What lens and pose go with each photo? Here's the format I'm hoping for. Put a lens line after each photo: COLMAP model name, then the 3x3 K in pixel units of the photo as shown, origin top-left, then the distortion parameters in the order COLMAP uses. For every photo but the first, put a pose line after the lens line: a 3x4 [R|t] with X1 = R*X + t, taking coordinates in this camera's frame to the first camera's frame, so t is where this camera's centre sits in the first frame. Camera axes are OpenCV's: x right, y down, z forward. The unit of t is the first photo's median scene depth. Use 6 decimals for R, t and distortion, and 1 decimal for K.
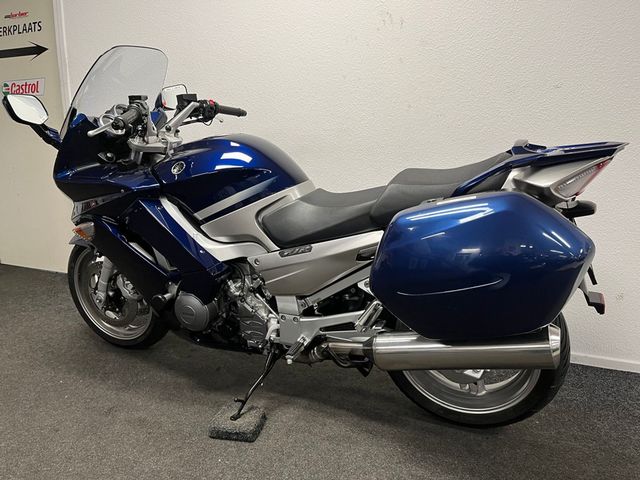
lens RADIAL K [[479.6, 0, 320.0], [0, 479.6, 240.0], [0, 0, 1]] dist [0.079604, -0.122634]
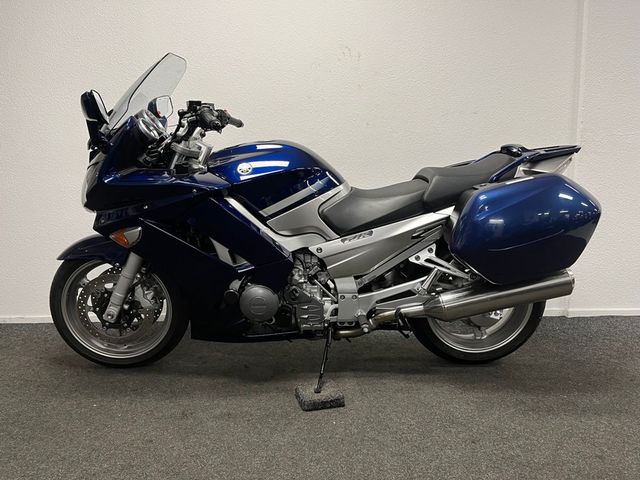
lens RADIAL K [[479.6, 0, 320.0], [0, 479.6, 240.0], [0, 0, 1]] dist [0.079604, -0.122634]
pose [[0.908245, -0.065284, 0.413316, -0.588422], [0.090612, 0.995002, -0.041954, 0.068174], [-0.408511, 0.075556, 0.909621, -0.034807]]
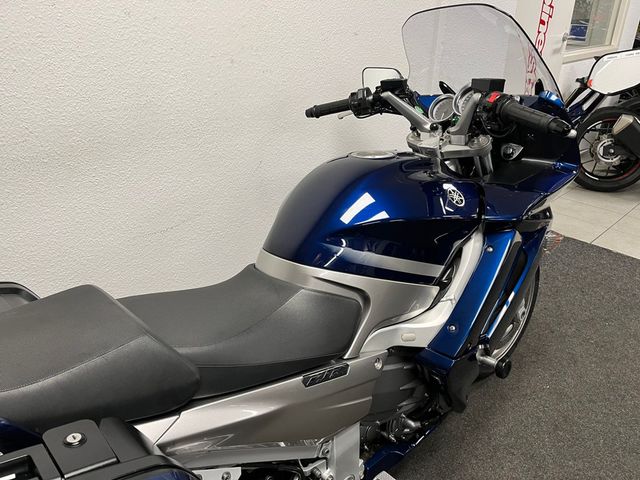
lens RADIAL K [[479.6, 0, 320.0], [0, 479.6, 240.0], [0, 0, 1]] dist [0.079604, -0.122634]
pose [[0.392512, -0.416059, 0.820262, -0.615066], [0.170134, 0.909288, 0.379802, -0.382006], [-0.903874, -0.009523, 0.427692, 0.766039]]
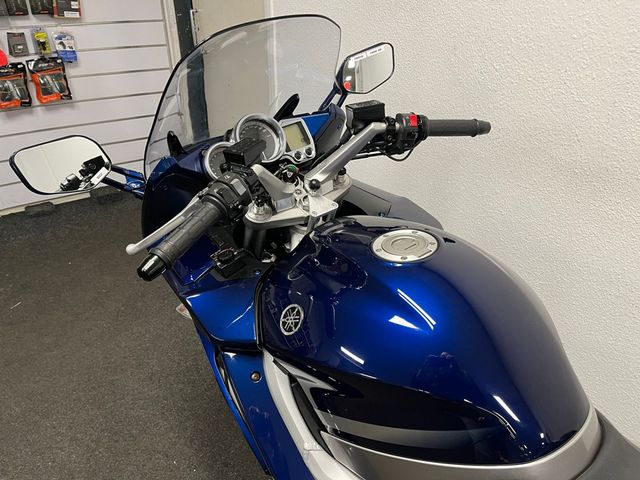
lens RADIAL K [[479.6, 0, 320.0], [0, 479.6, 240.0], [0, 0, 1]] dist [0.079604, -0.122634]
pose [[0.865790, 0.240364, -0.438900, -0.076718], [-0.102239, 0.943550, 0.315056, -0.374645], [0.489852, -0.227899, 0.841491, 0.621292]]
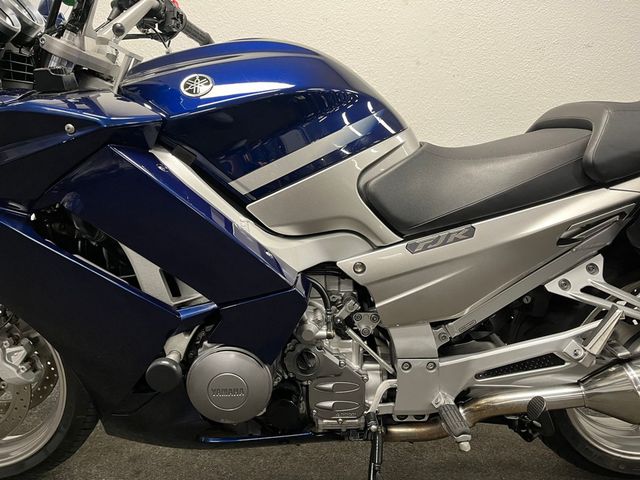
lens RADIAL K [[479.6, 0, 320.0], [0, 479.6, 240.0], [0, 0, 1]] dist [0.079604, -0.122634]
pose [[0.908937, -0.058583, 0.412798, -0.384032], [0.088142, 0.994701, -0.052915, 0.038357], [-0.407511, 0.084481, 0.909284, 0.521111]]
